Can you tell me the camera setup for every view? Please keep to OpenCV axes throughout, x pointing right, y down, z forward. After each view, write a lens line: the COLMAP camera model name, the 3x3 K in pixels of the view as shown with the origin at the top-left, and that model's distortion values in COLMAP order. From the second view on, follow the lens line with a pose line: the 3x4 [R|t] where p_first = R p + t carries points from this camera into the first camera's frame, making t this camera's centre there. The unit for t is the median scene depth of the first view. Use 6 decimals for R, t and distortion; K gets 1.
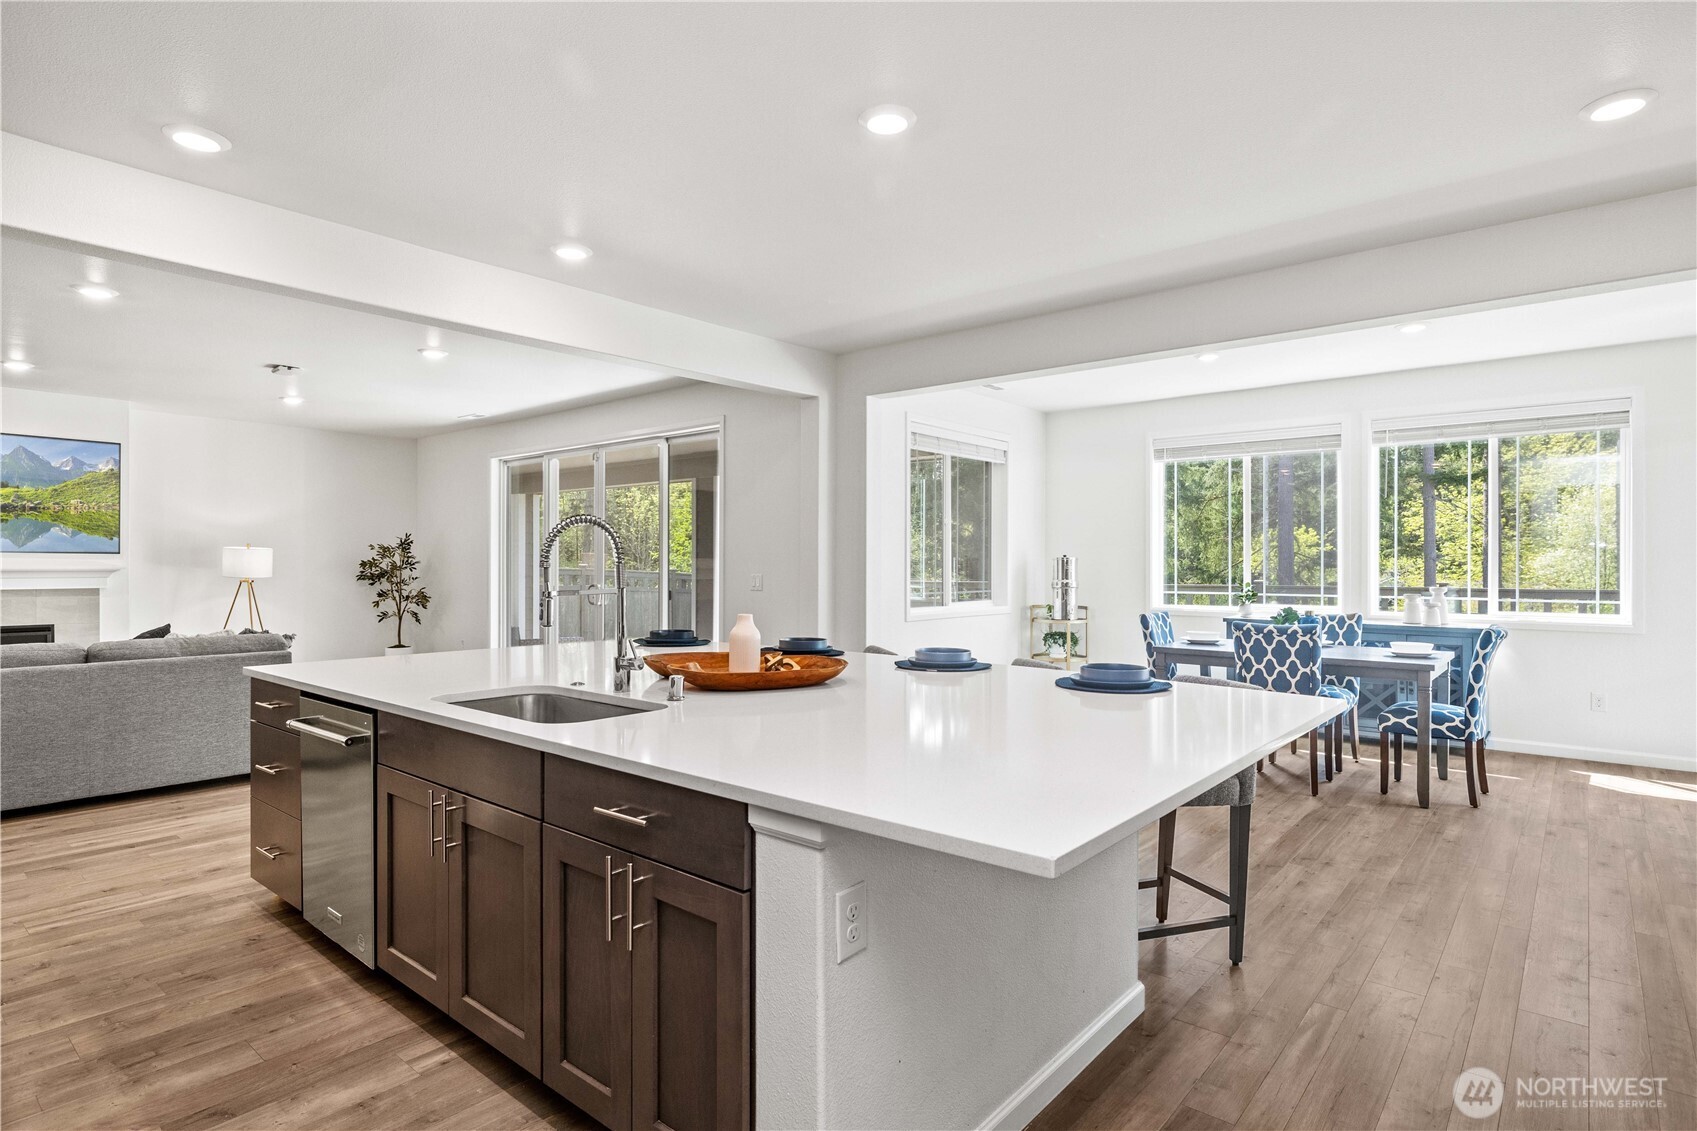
lens RADIAL K [[893.2, 0, 846.2], [0, 893.2, 566.6], [0, 0, 1]] dist [0.001435, 0.000047]
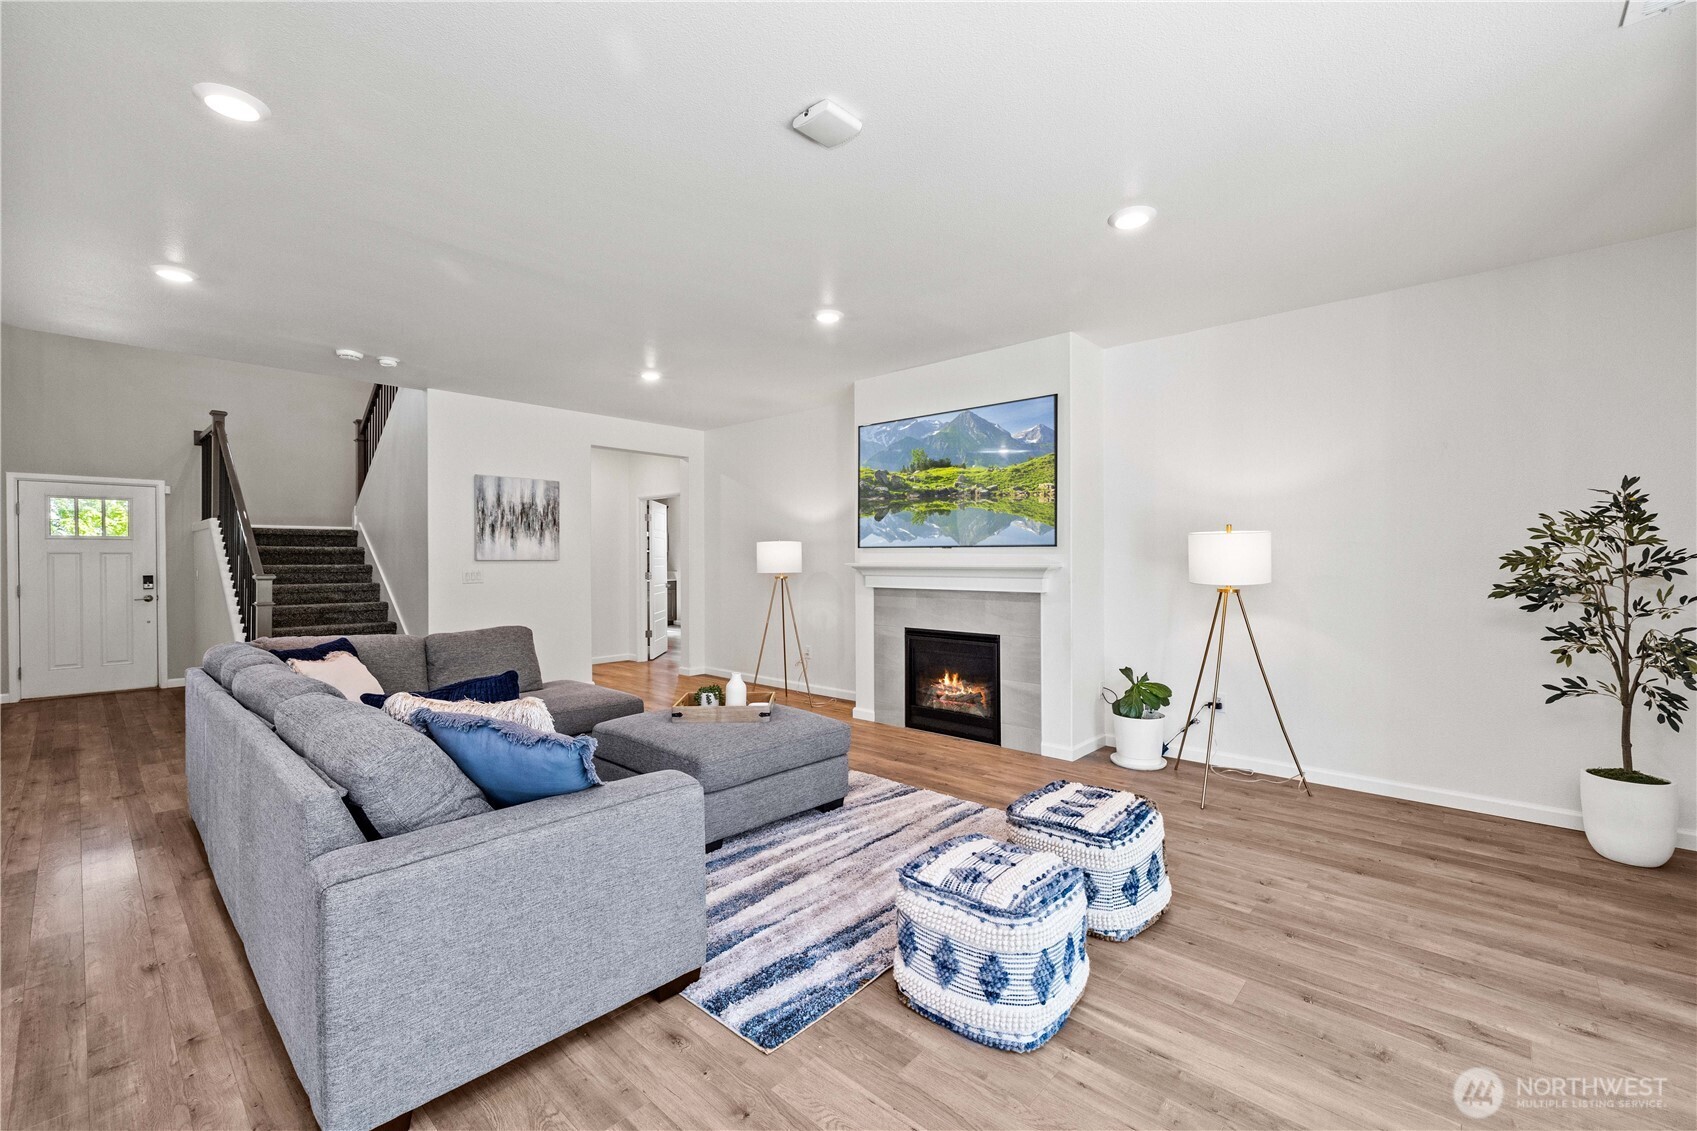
lens RADIAL K [[715.7, 0, 844.1], [0, 715.7, 562.3], [0, 0, 1]] dist [0.002454, 0.000086]
pose [[-0.049032, 0.004148, -0.998789, -0.208773], [-0.002807, 0.999987, 0.004291, -0.003122], [0.998793, 0.003014, -0.049019, 0.814158]]
